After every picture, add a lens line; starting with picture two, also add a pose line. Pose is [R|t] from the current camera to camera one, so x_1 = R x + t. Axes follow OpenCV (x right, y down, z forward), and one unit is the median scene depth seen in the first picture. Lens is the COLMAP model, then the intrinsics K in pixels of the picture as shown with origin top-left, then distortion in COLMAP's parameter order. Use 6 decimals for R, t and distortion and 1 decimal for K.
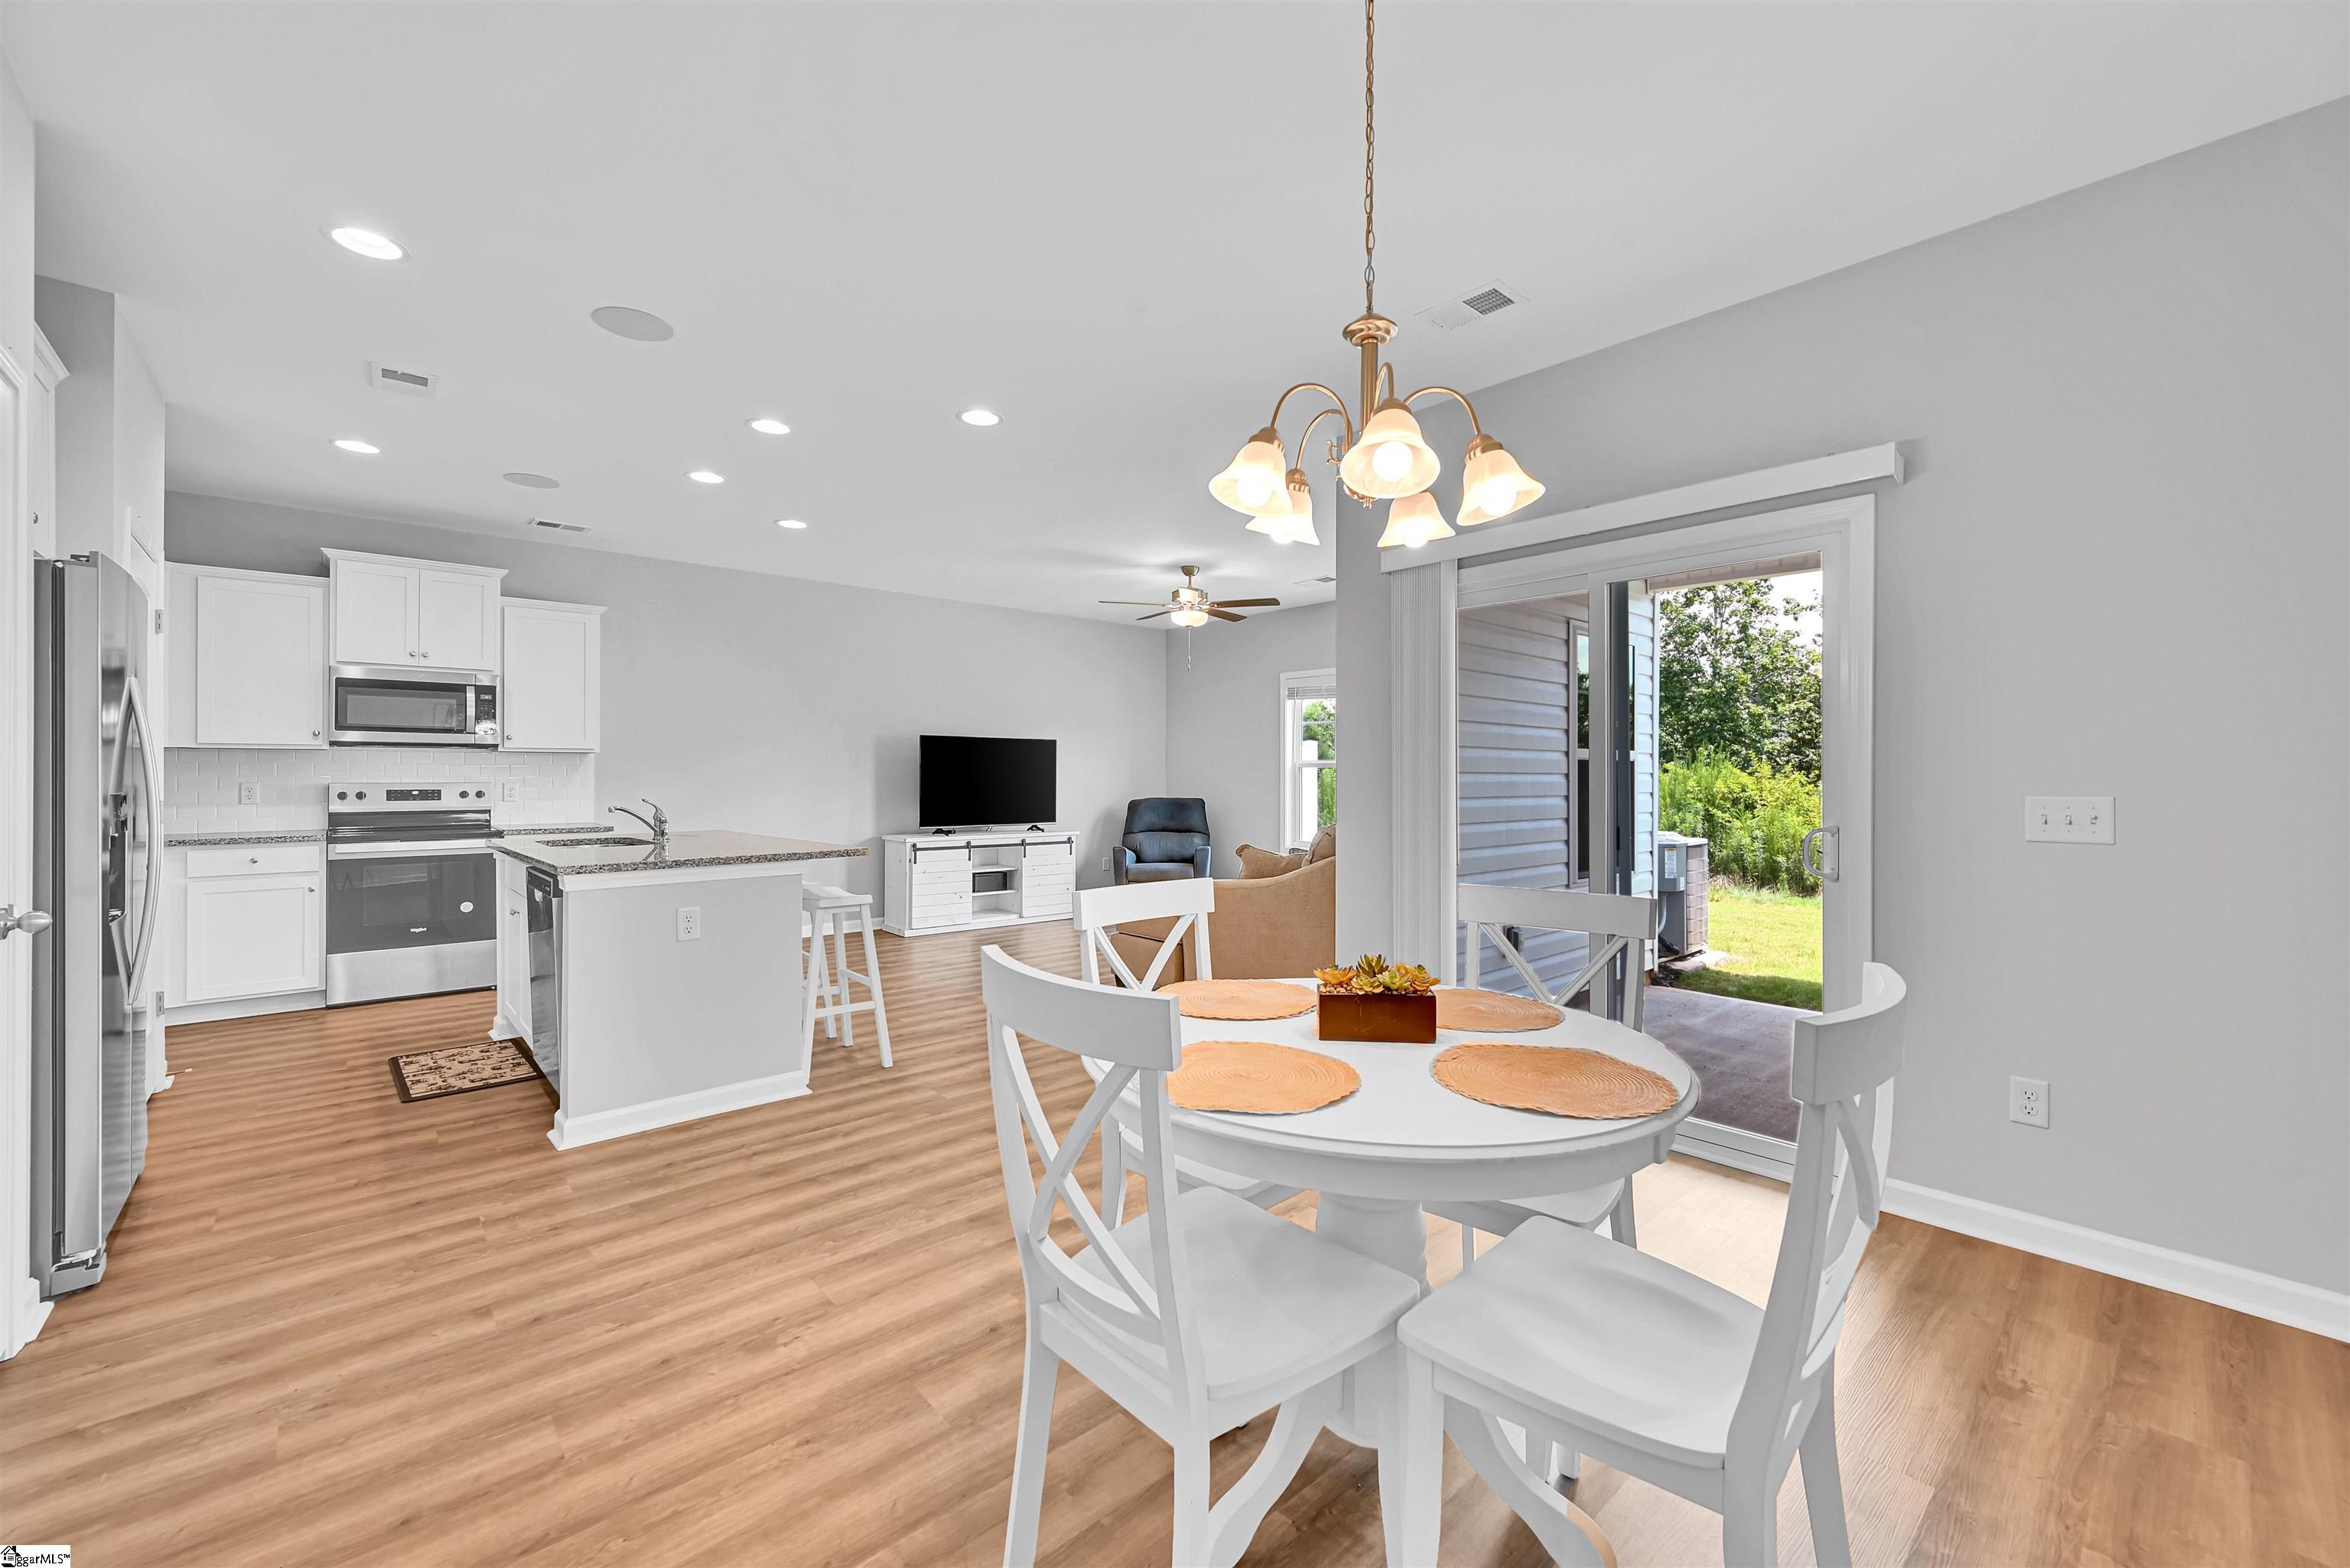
lens RADIAL K [[935.1, 0, 1174.6], [0, 935.1, 774.3], [0, 0, 1]] dist [0.002966, -0.000203]
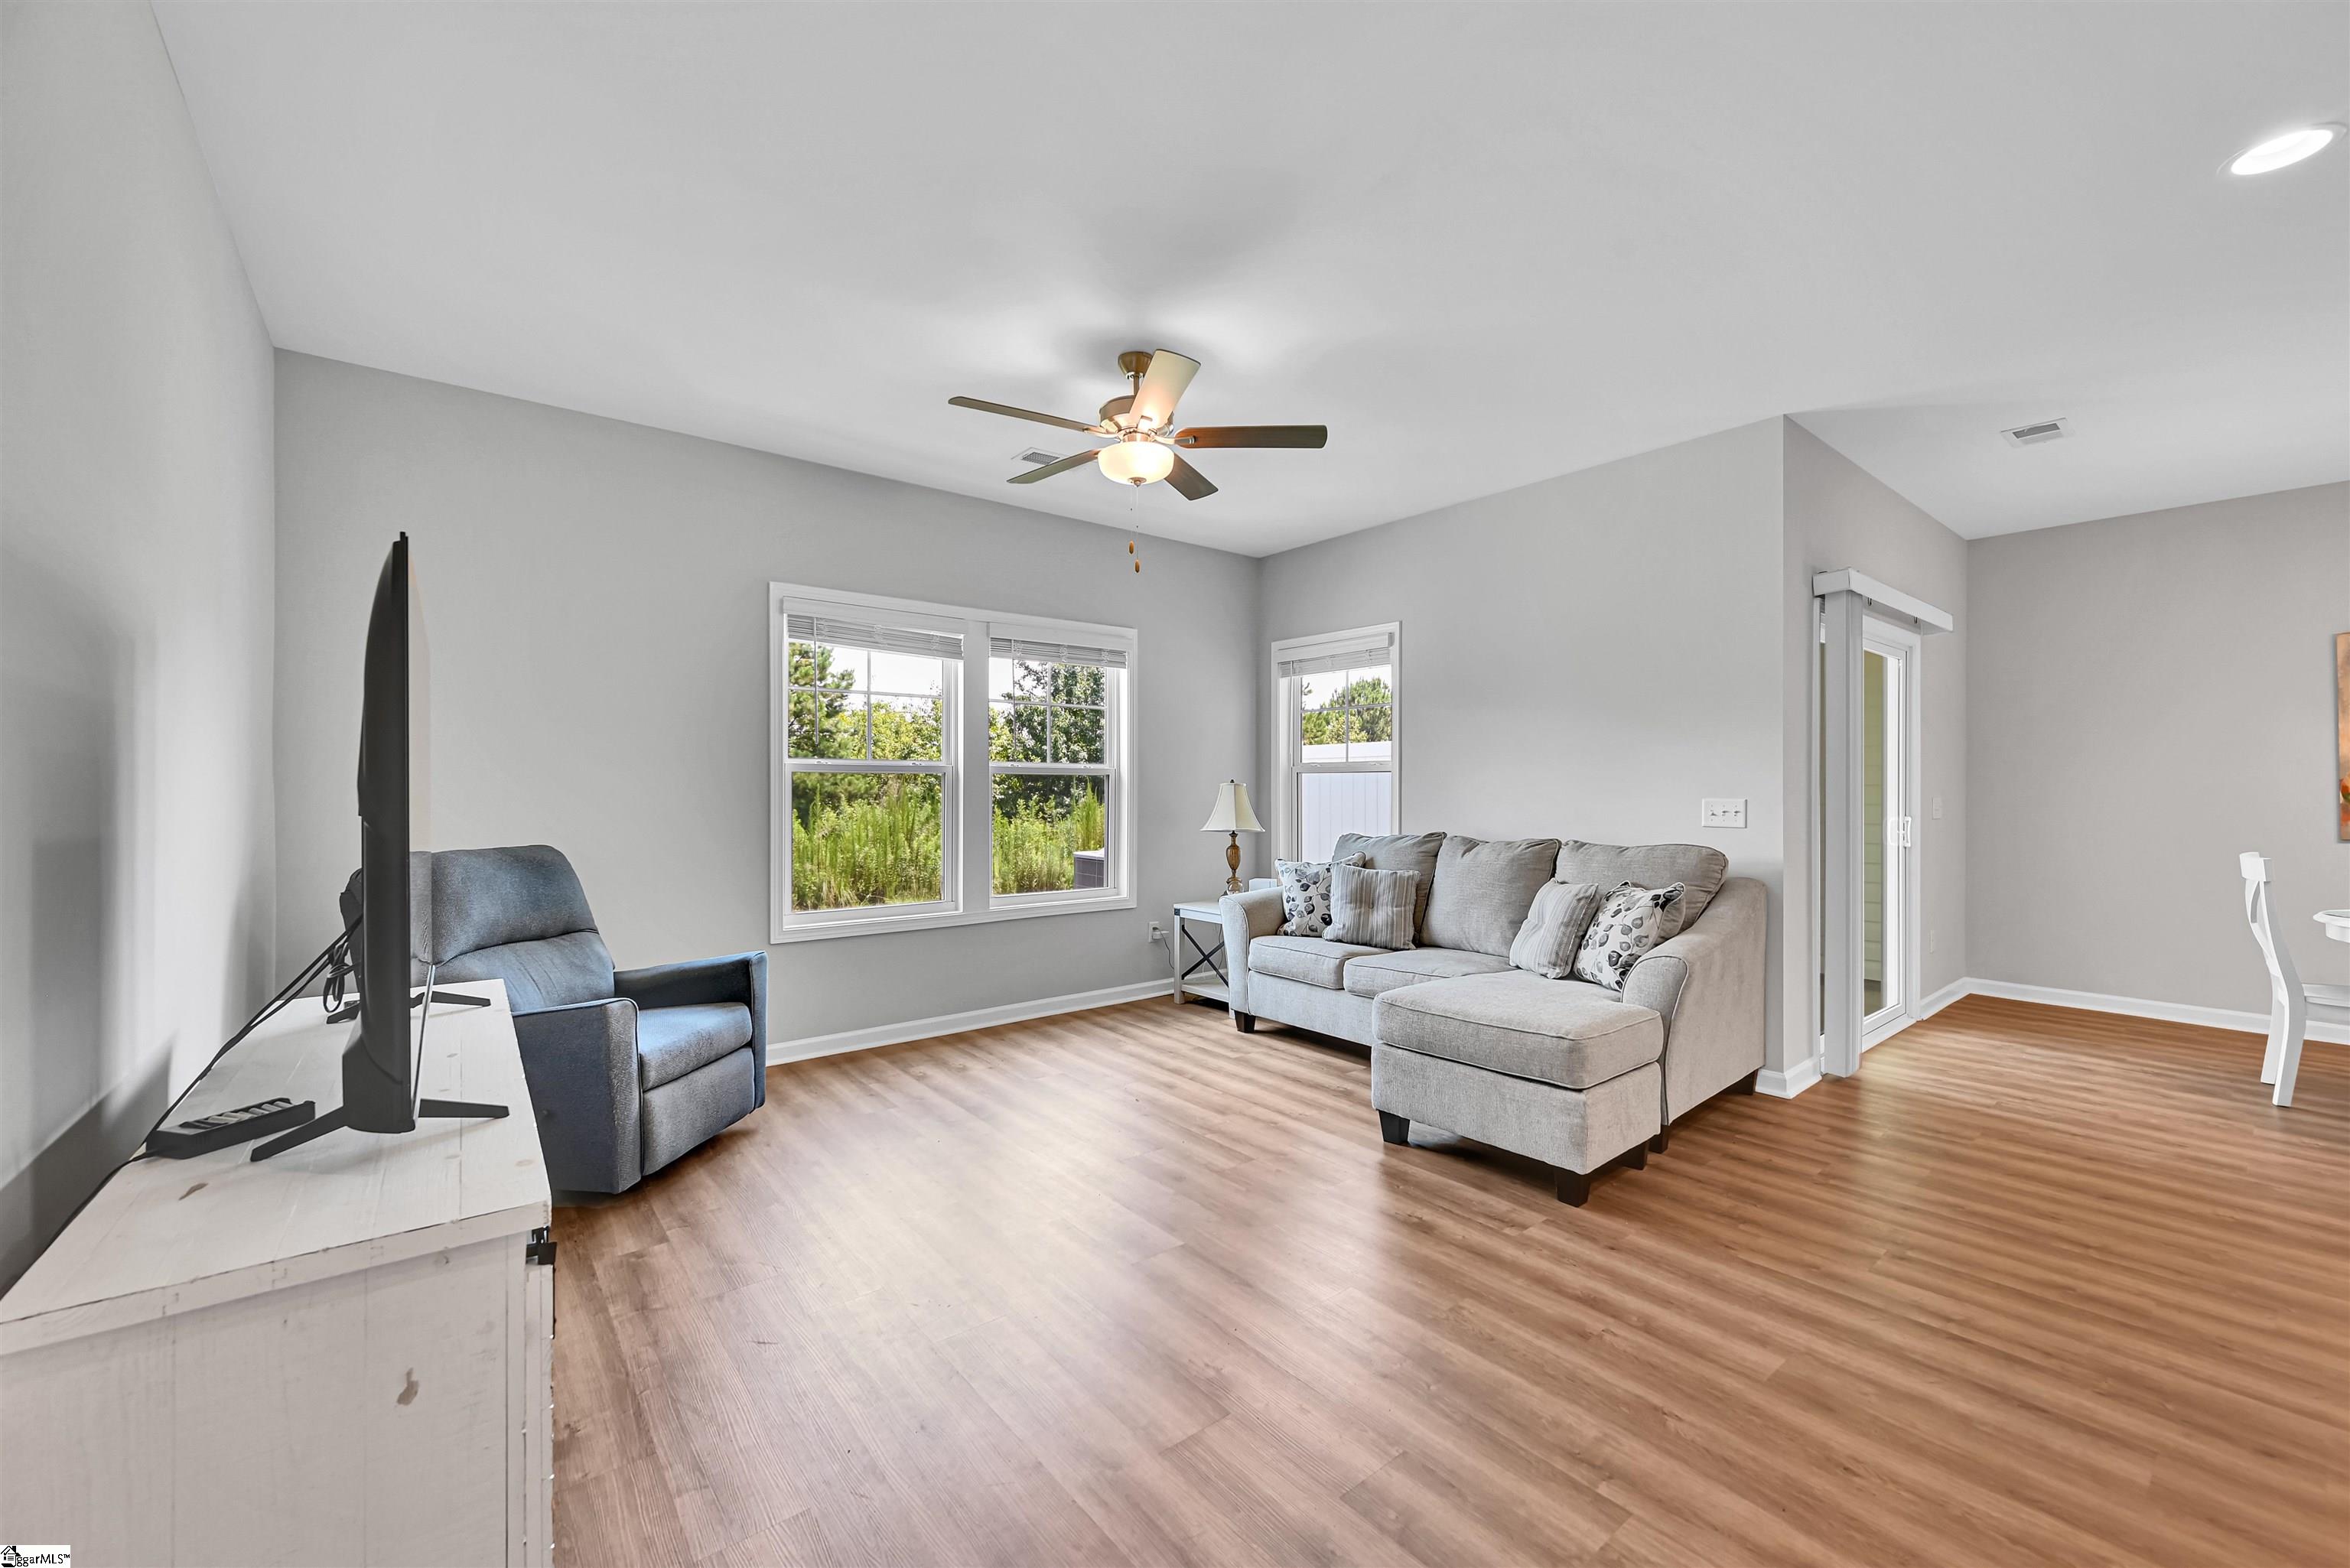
lens RADIAL K [[935.1, 0, 1179.4], [0, 935.1, 788.5], [0, 0, 1]] dist [0.002966, -0.000203]
pose [[0.045364, 0.000385, 0.998970, -0.607532], [-0.003518, 0.999994, -0.000225, 0.002141], [-0.998964, -0.003504, 0.045365, 1.234224]]
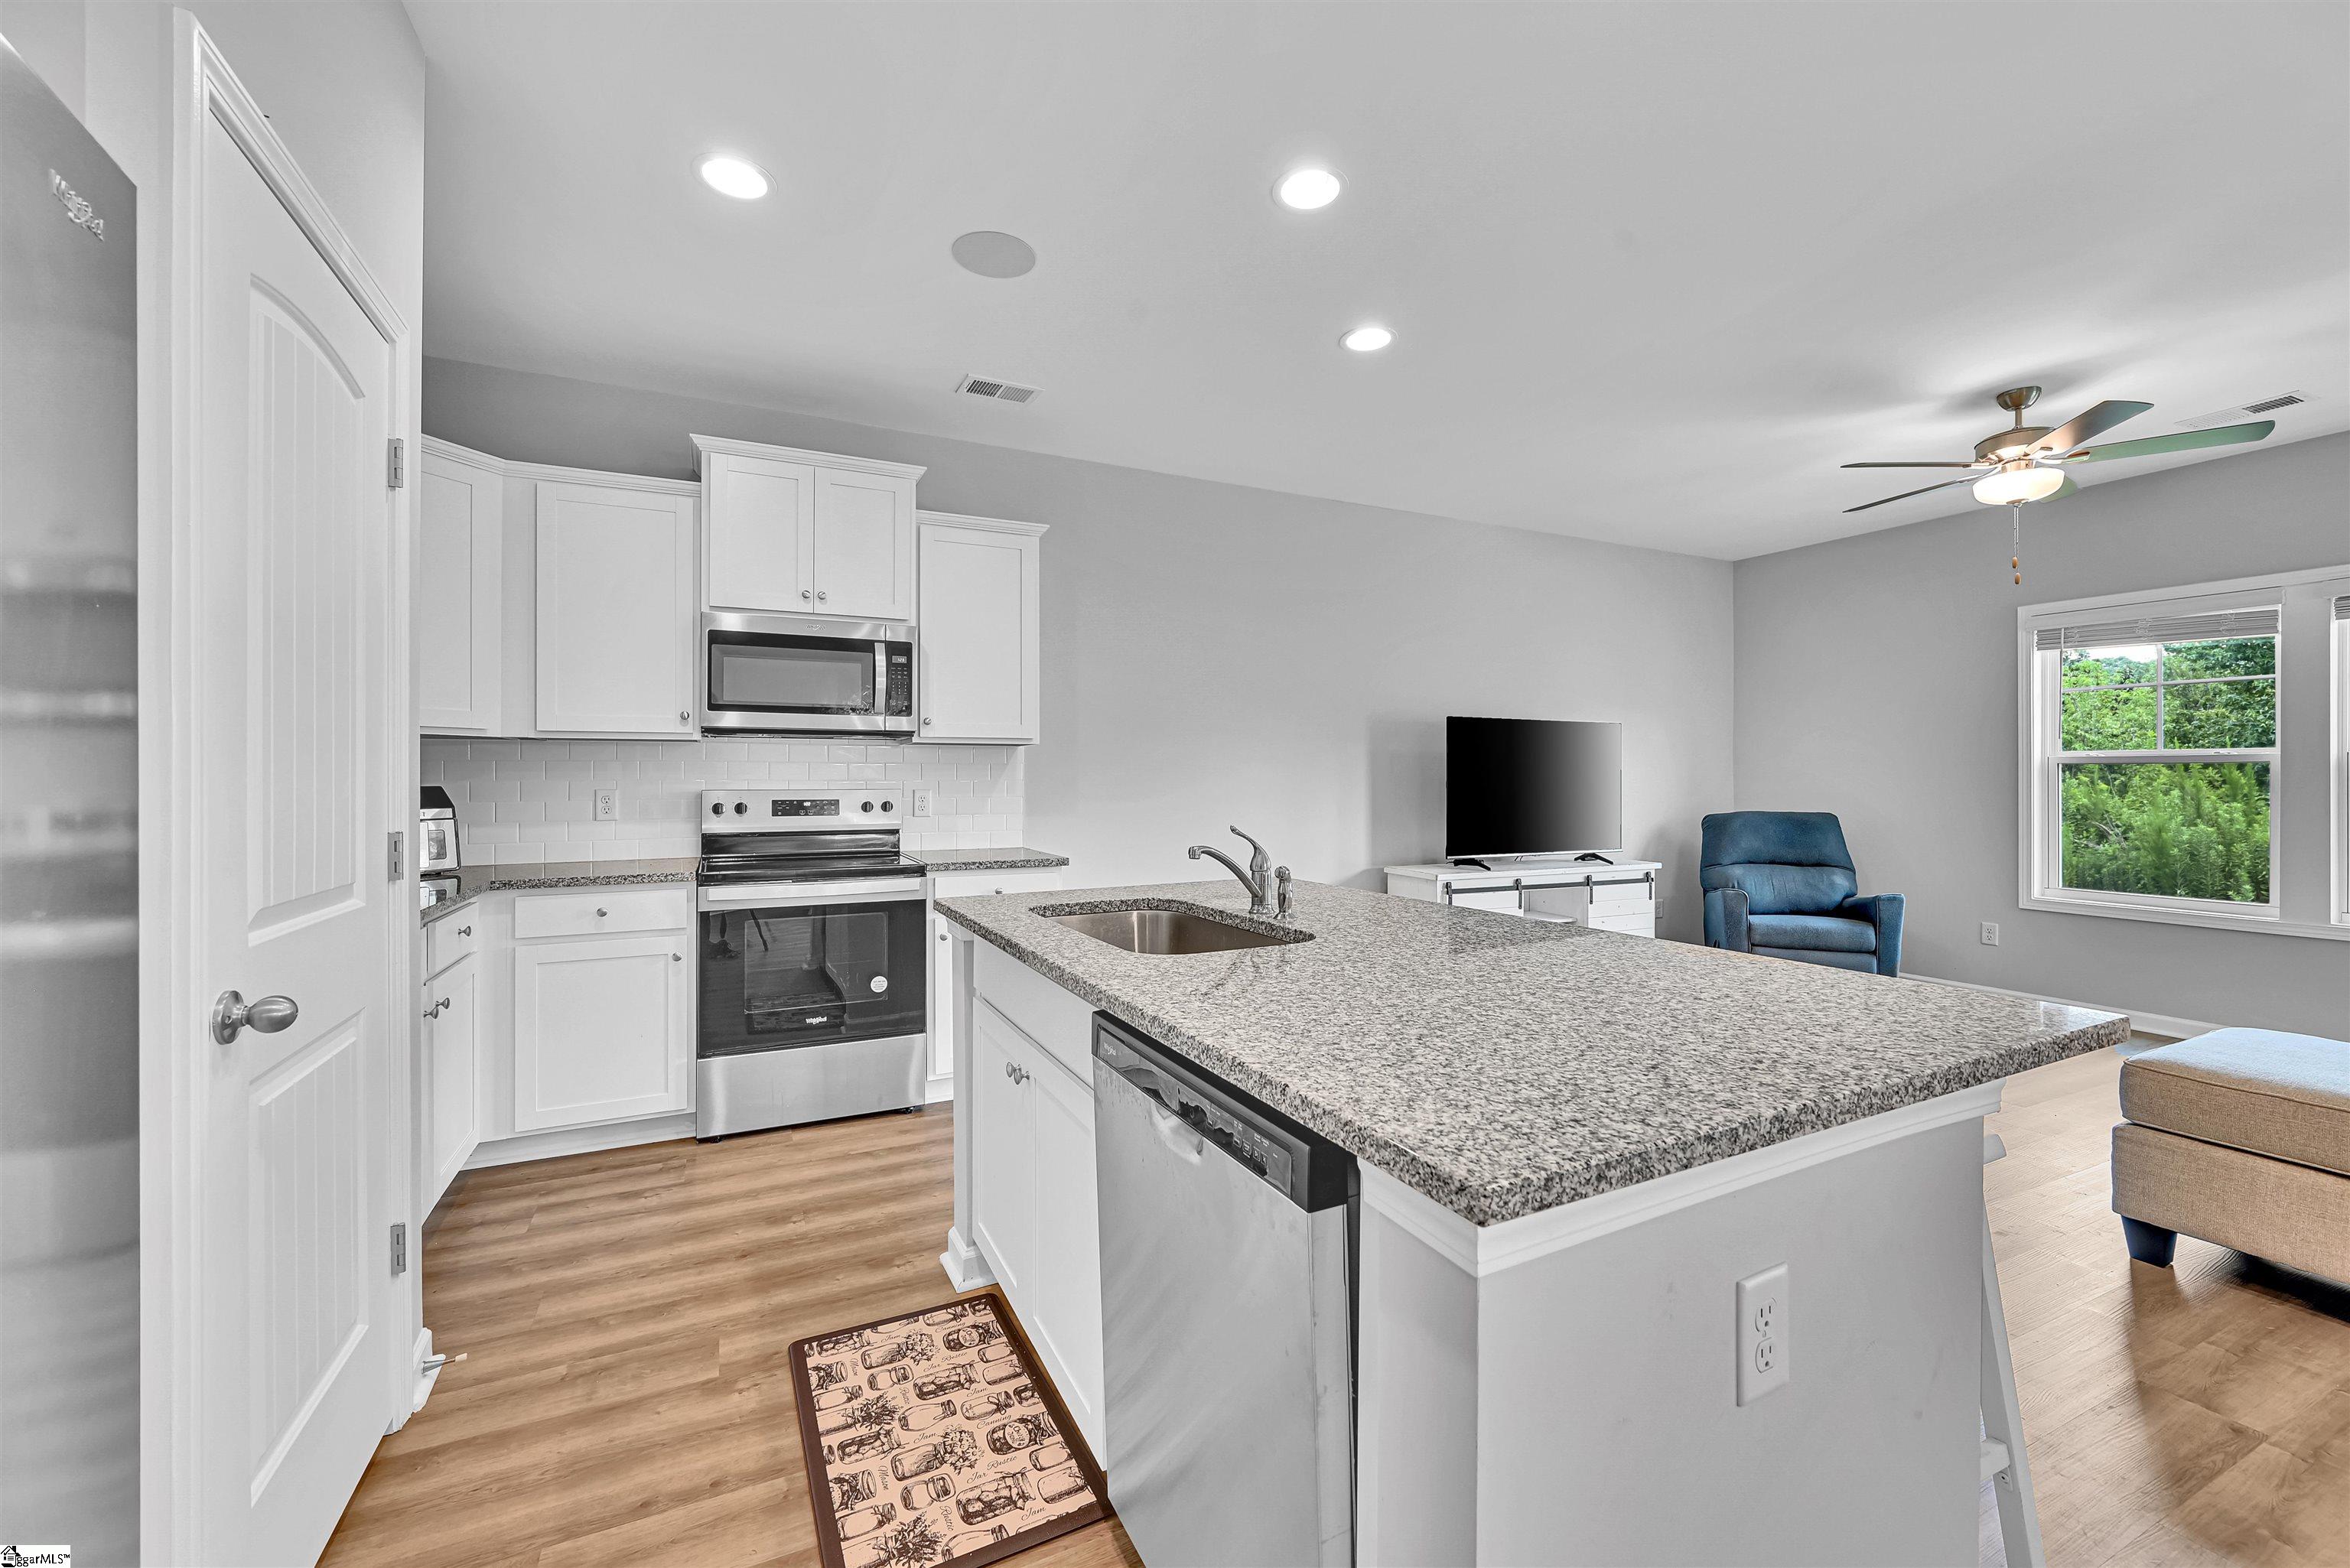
lens RADIAL K [[935.1, 0, 1179.8], [0, 935.1, 773.2], [0, 0, 1]] dist [0.002966, -0.000203]
pose [[0.962553, -0.002597, -0.271081, -0.392307], [0.001669, 0.999992, -0.003652, 0.000039], [0.271088, 0.003062, 0.962550, 0.449483]]
